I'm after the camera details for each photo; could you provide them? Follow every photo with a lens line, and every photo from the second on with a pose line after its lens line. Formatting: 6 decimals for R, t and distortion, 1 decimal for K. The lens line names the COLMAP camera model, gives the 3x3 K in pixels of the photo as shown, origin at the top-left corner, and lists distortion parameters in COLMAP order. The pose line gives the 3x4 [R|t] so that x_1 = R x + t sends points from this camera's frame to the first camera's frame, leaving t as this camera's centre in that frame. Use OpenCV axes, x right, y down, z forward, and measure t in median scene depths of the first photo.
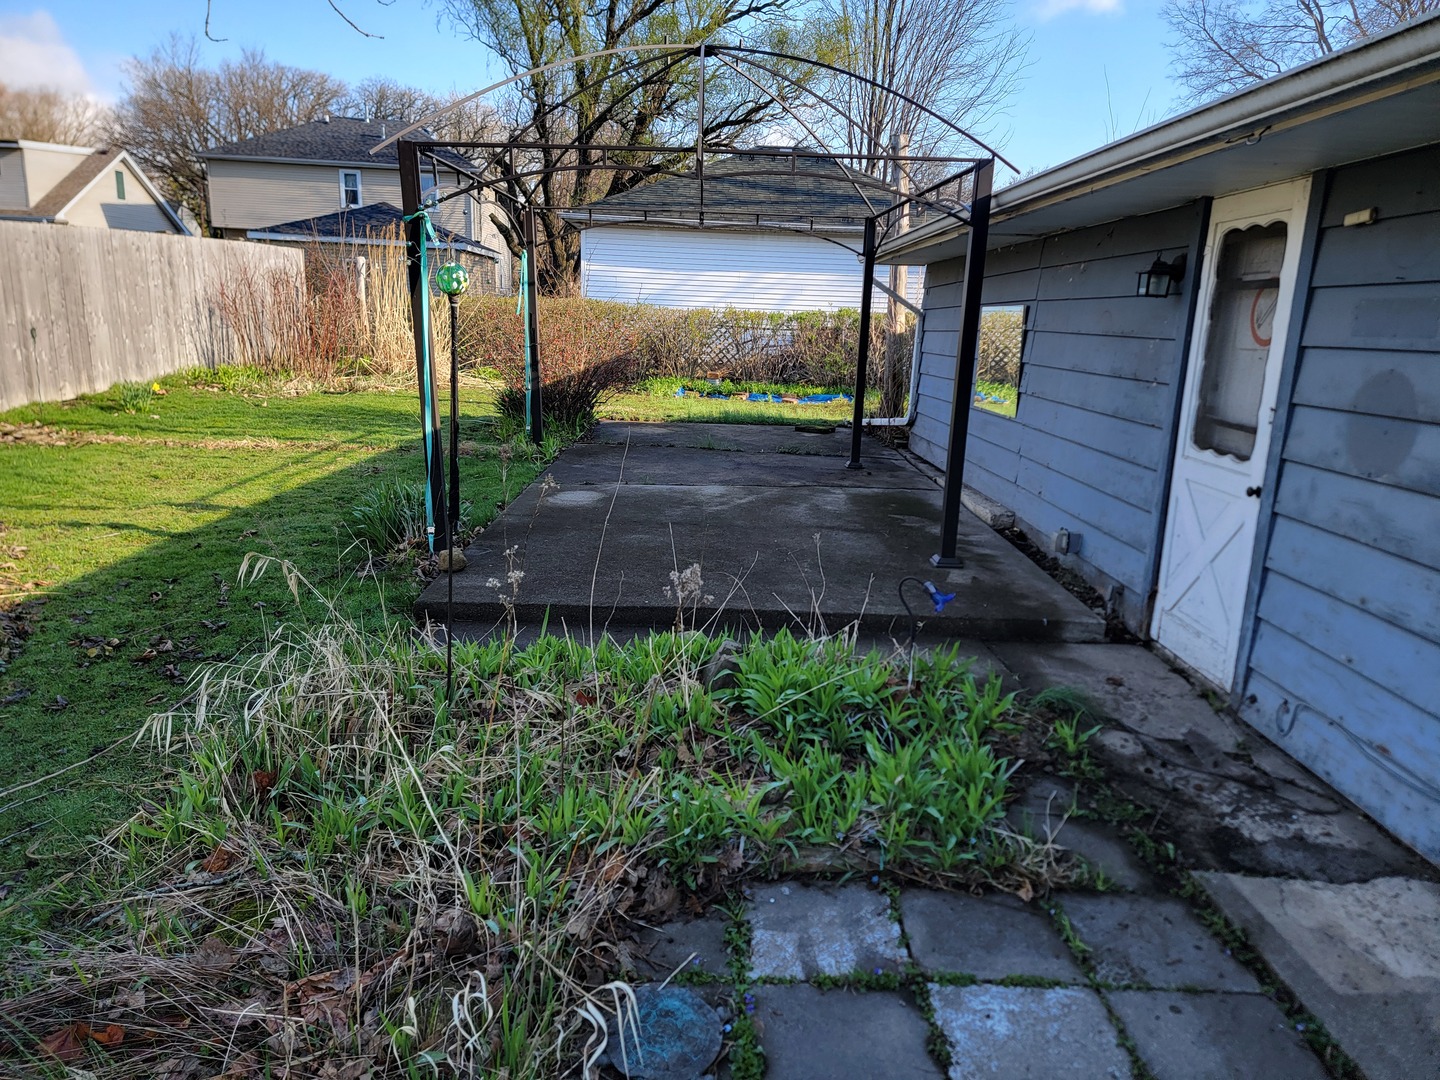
lens RADIAL K [[993.5, 0, 720.0], [0, 993.5, 540.0], [0, 0, 1]] dist [0.086023, -0.071694]
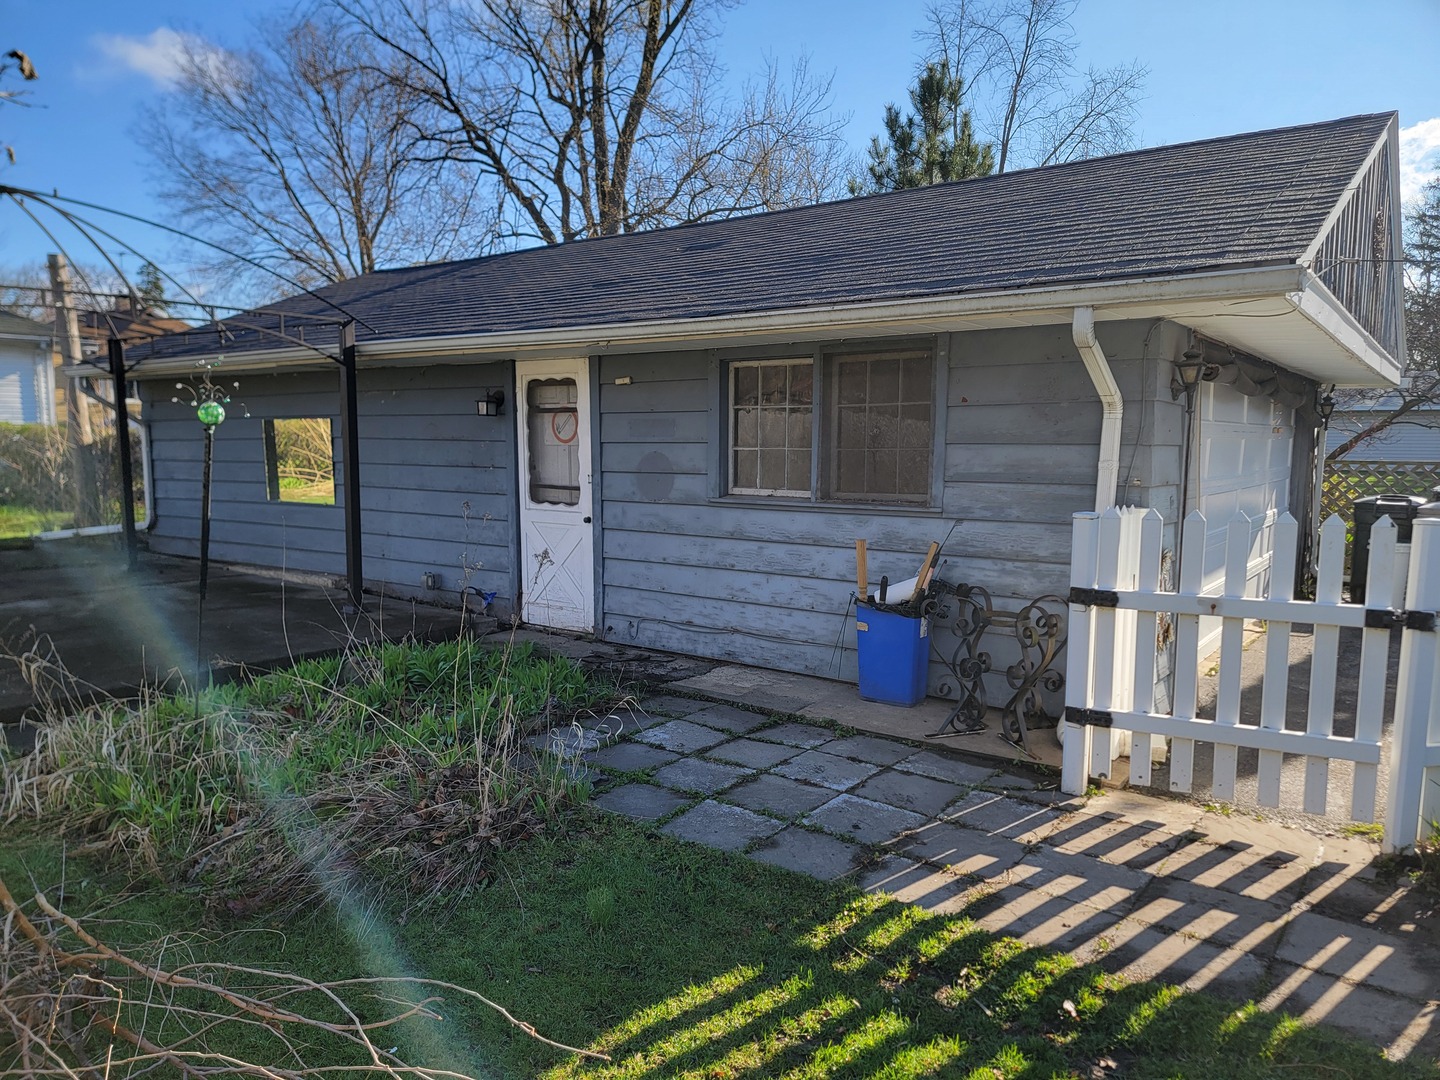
lens RADIAL K [[994.6, 0, 709.8], [0, 994.6, 567.2], [0, 0, 1]] dist [0.076700, -0.061175]
pose [[0.608775, -0.132848, 0.782141, -0.268239], [0.190661, 0.981485, 0.018307, 0.016129], [-0.770092, 0.137979, 0.622832, -0.104577]]
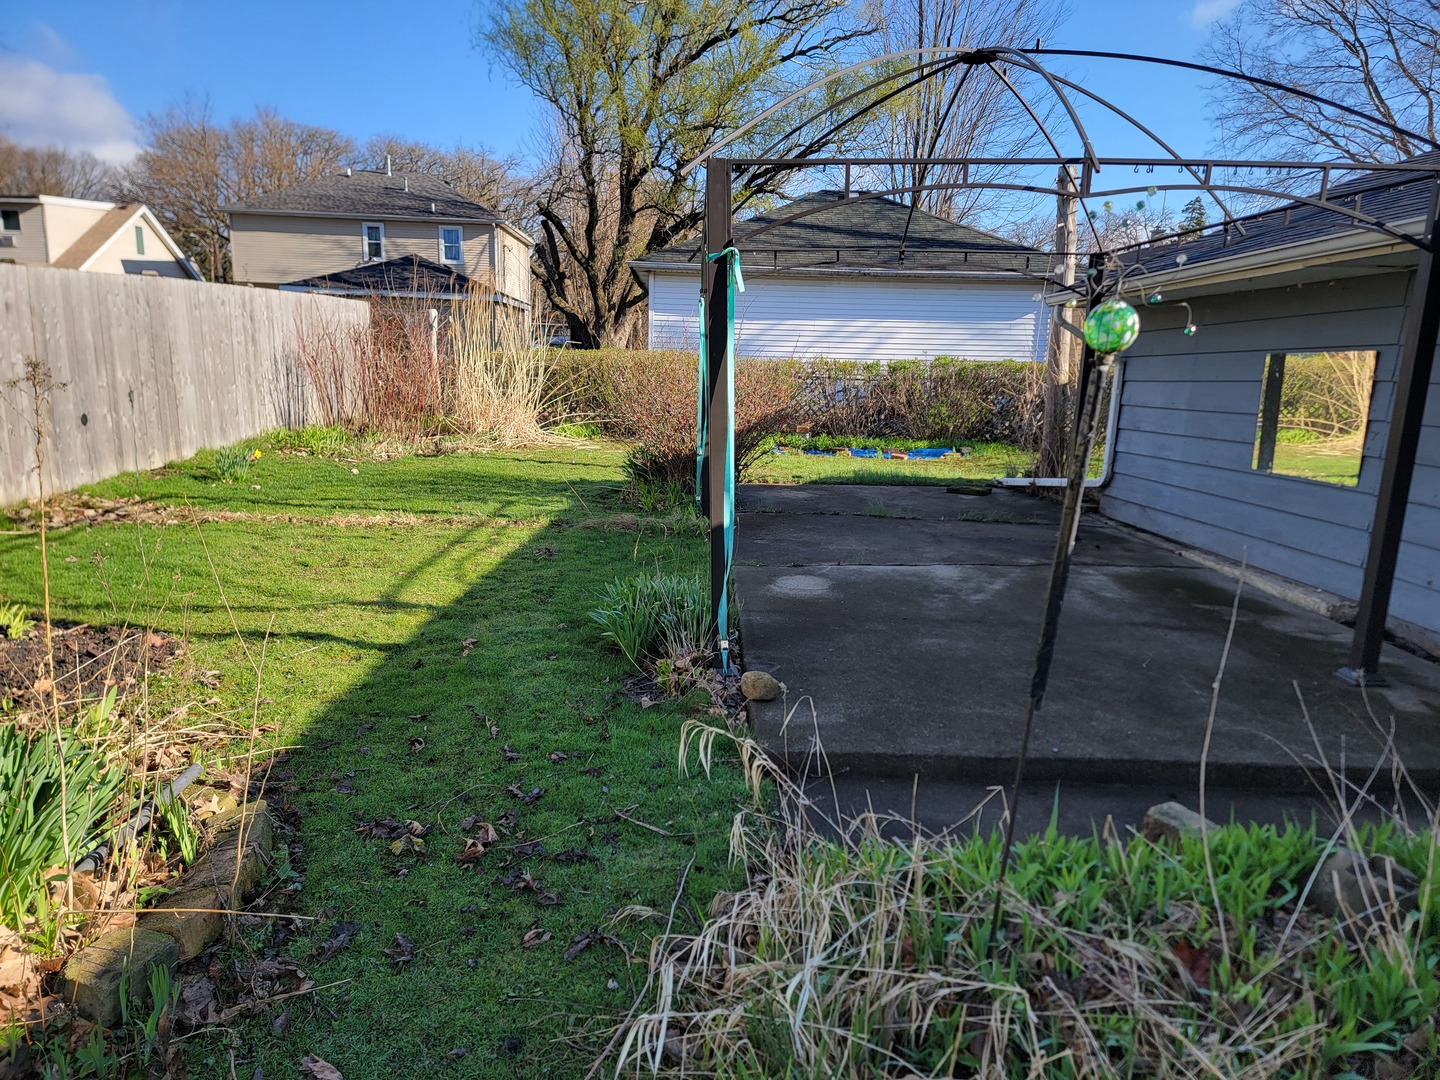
lens RADIAL K [[994.6, 0, 709.8], [0, 994.6, 567.2], [0, 0, 1]] dist [0.076700, -0.061175]
pose [[0.999949, -0.008622, -0.005187, -0.142619], [0.008511, 0.999741, -0.021087, -0.026563], [0.005368, 0.021042, 0.999764, 0.102123]]
